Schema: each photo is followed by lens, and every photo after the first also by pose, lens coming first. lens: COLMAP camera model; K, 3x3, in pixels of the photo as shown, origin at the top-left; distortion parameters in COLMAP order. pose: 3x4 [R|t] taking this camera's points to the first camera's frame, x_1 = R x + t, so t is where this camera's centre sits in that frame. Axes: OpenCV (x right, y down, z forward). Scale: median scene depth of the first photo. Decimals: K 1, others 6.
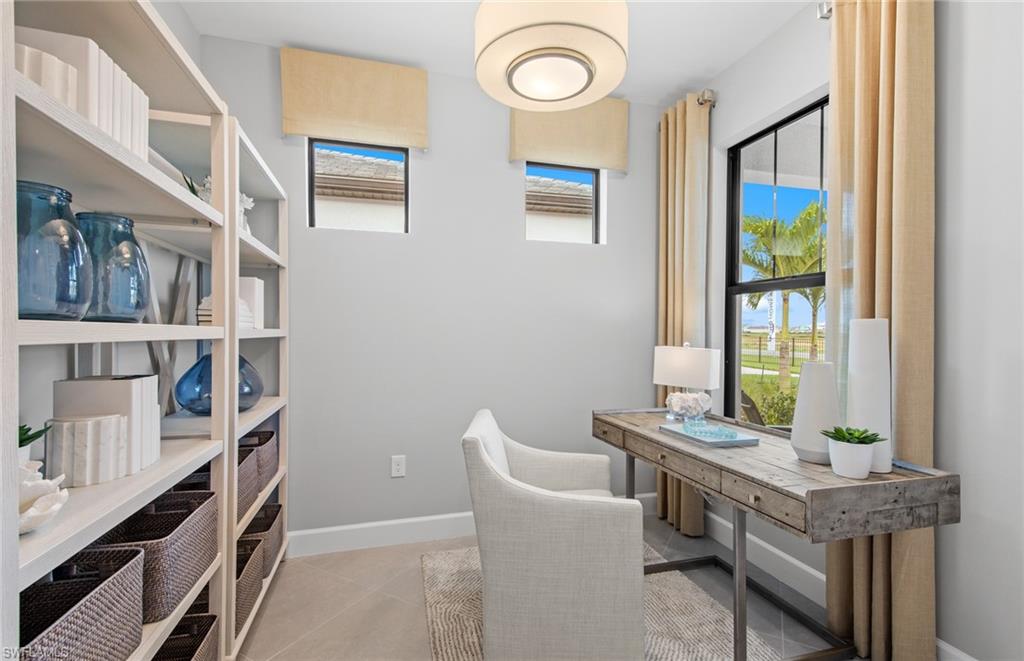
lens RADIAL K [[472.4, 0, 512.6], [0, 472.4, 331.9], [0, 0, 1]] dist [0.000248, 0.000004]
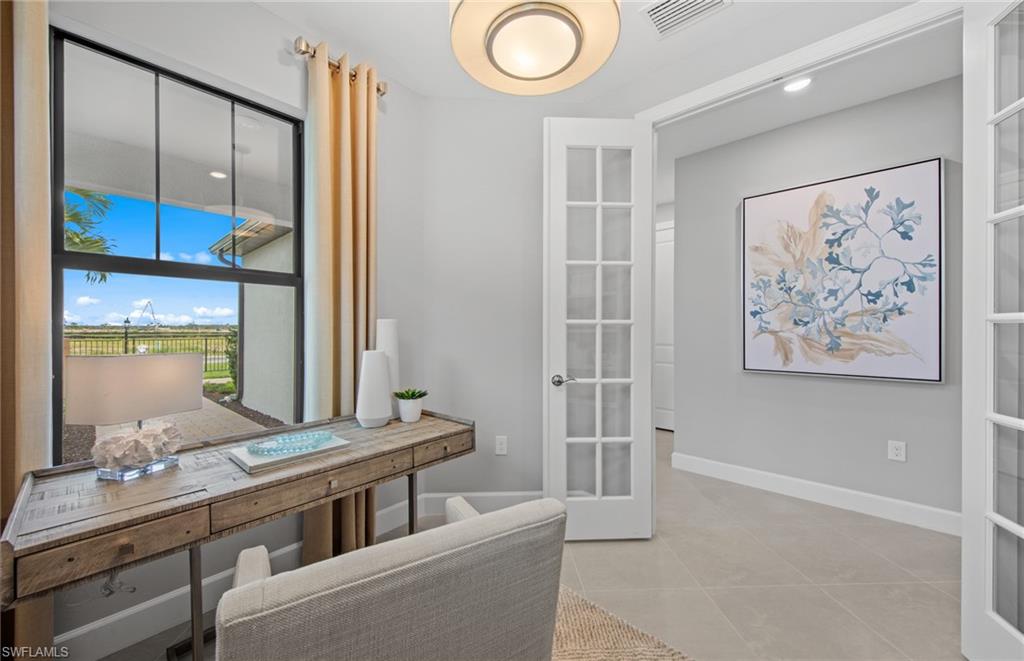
lens RADIAL K [[377.4, 0, 510.8], [0, 377.4, 329.3], [0, 0, 1]] dist [-0.000120, -0.000004]
pose [[-0.553253, -0.002598, 0.833009, -0.460093], [-0.000421, 0.999996, 0.002838, 0.000110], [-0.833013, 0.001219, -0.553252, 1.311275]]
